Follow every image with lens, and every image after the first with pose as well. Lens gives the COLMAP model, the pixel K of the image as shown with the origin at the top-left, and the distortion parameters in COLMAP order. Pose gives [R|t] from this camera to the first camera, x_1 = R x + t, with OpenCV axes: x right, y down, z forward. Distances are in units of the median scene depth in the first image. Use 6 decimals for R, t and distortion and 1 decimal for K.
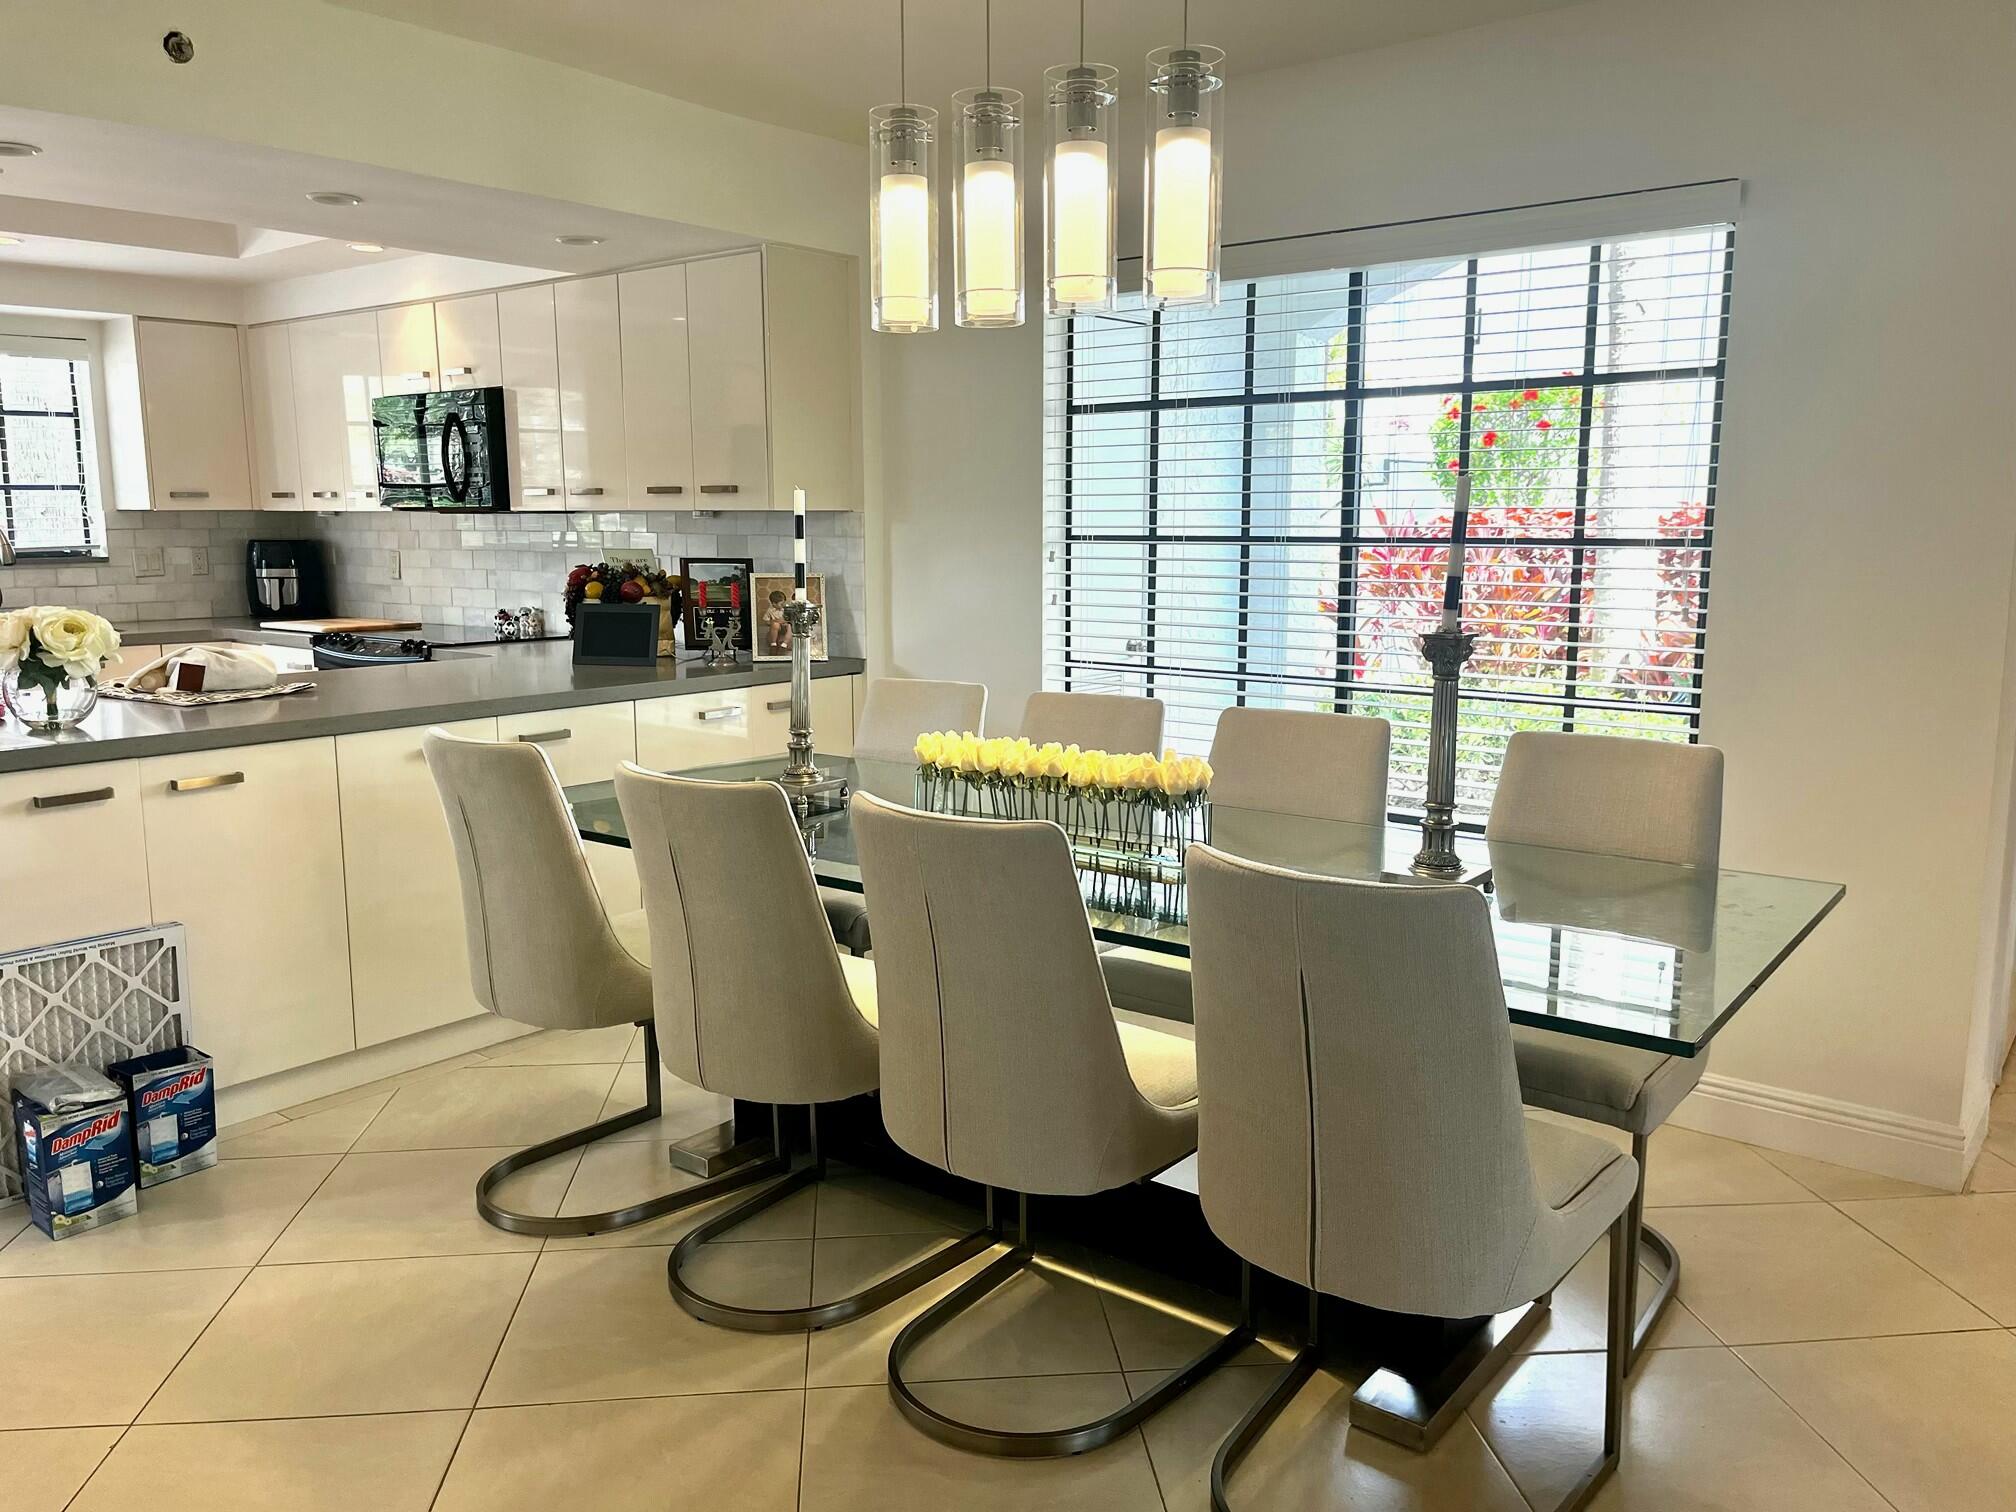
lens RADIAL K [[1533.5, 0, 997.8], [0, 1533.5, 749.1], [0, 0, 1]] dist [0.033239, -0.011179]
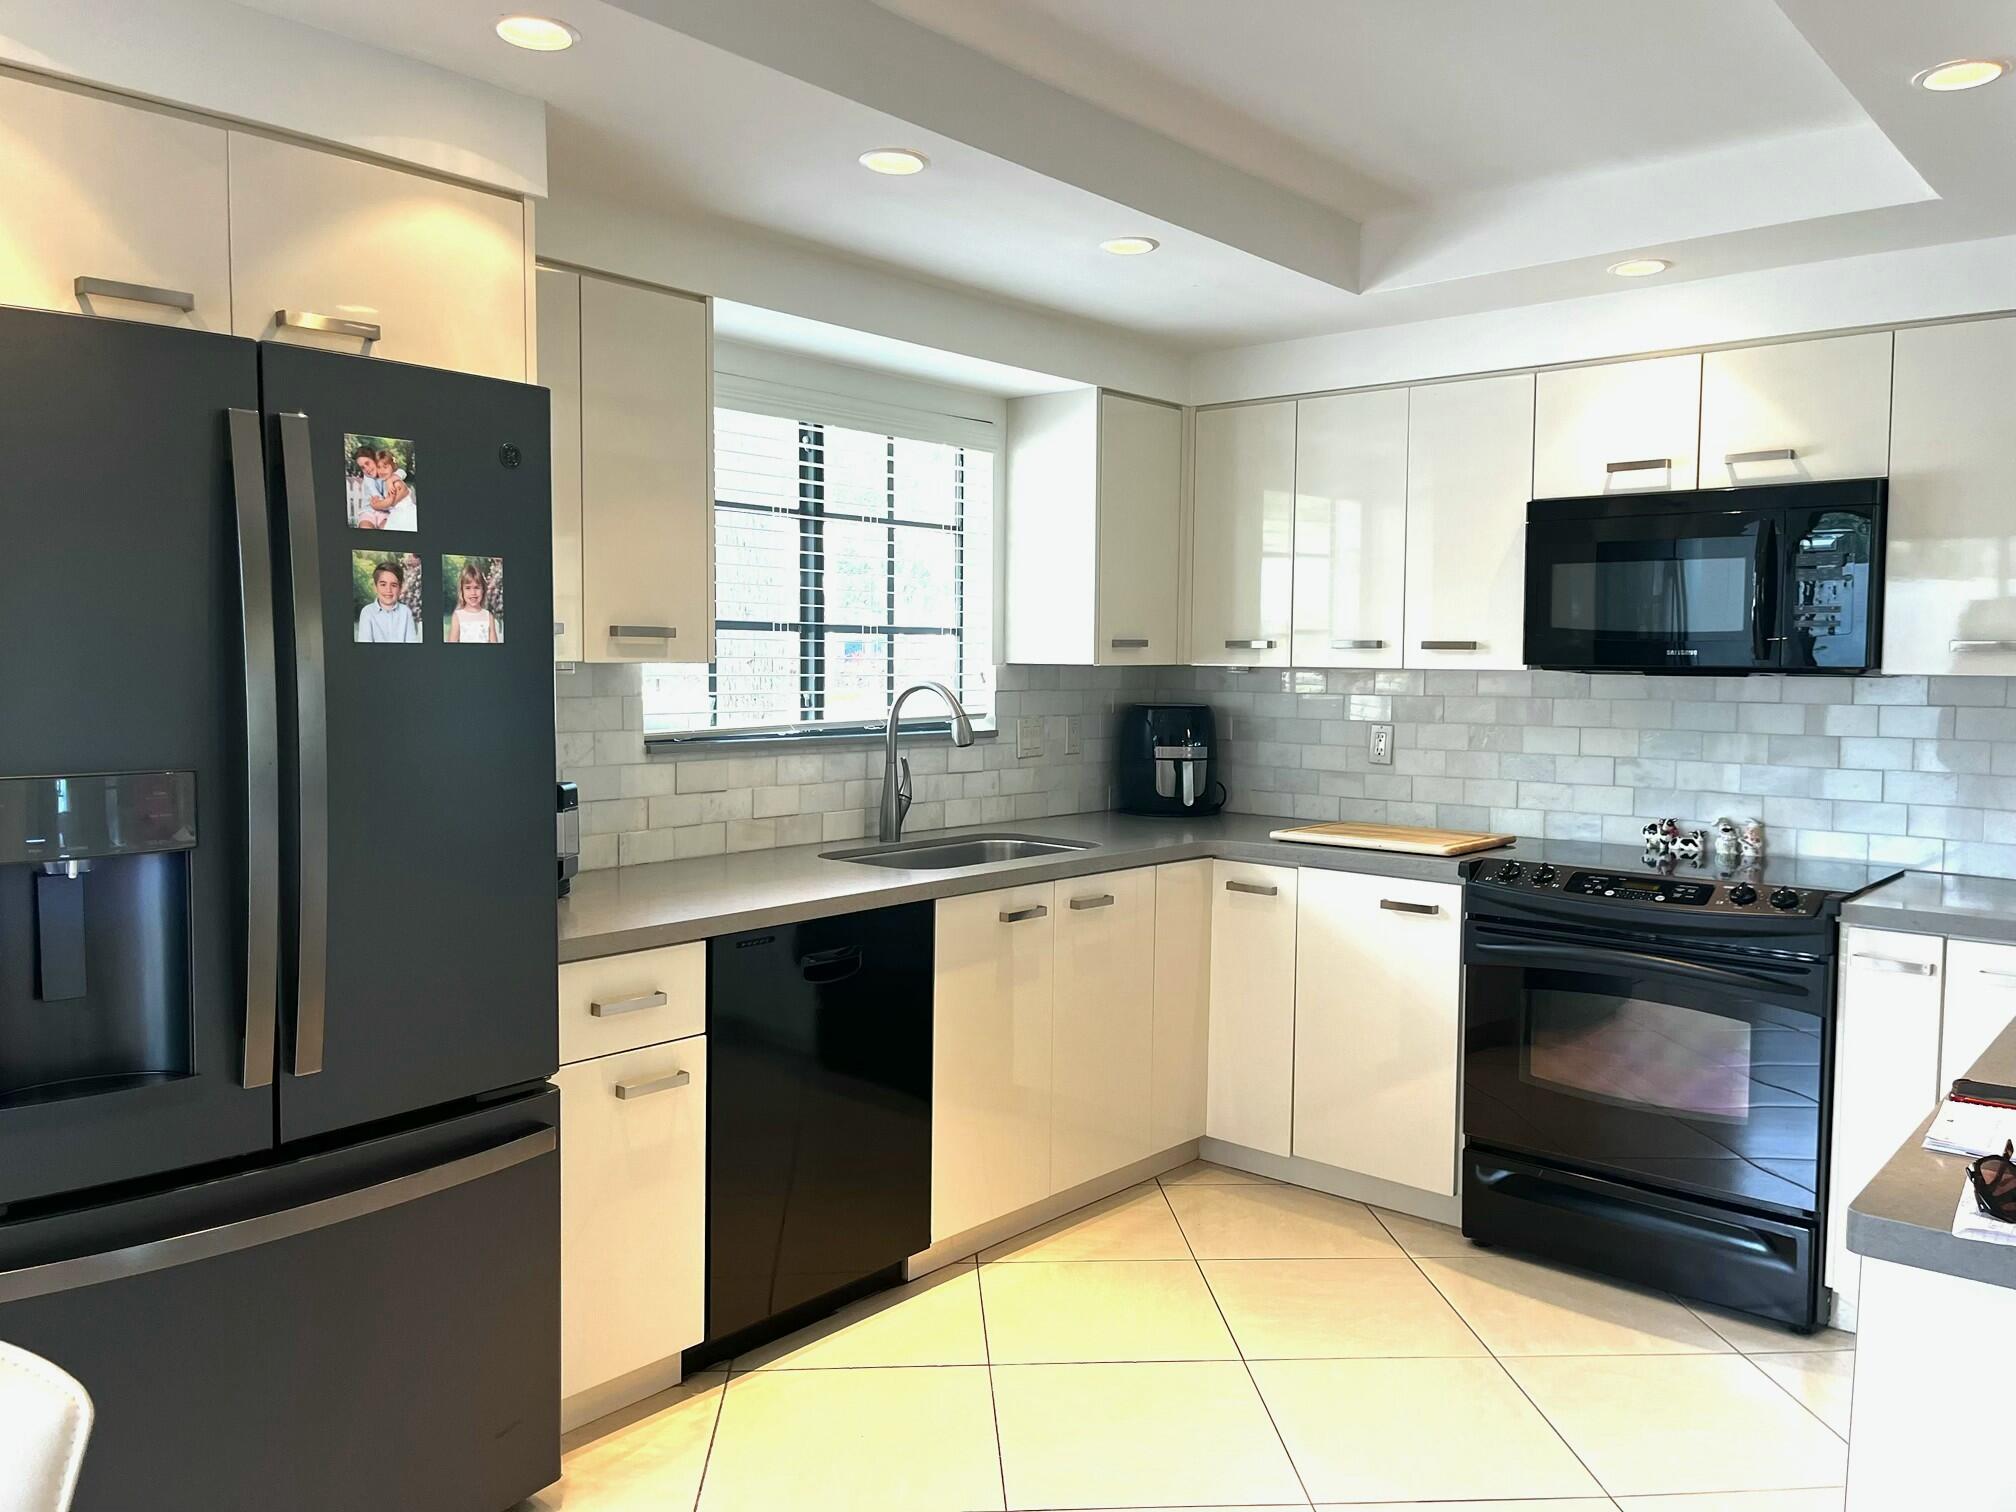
lens RADIAL K [[1533.5, 0, 1005.1], [0, 1533.5, 748.7], [0, 0, 1]] dist [0.033239, -0.011179]
pose [[0.999623, 0.015632, -0.022559, -0.590637], [-0.017737, 0.995190, -0.096345, -0.052742], [0.020944, 0.096709, 0.995092, 0.337522]]
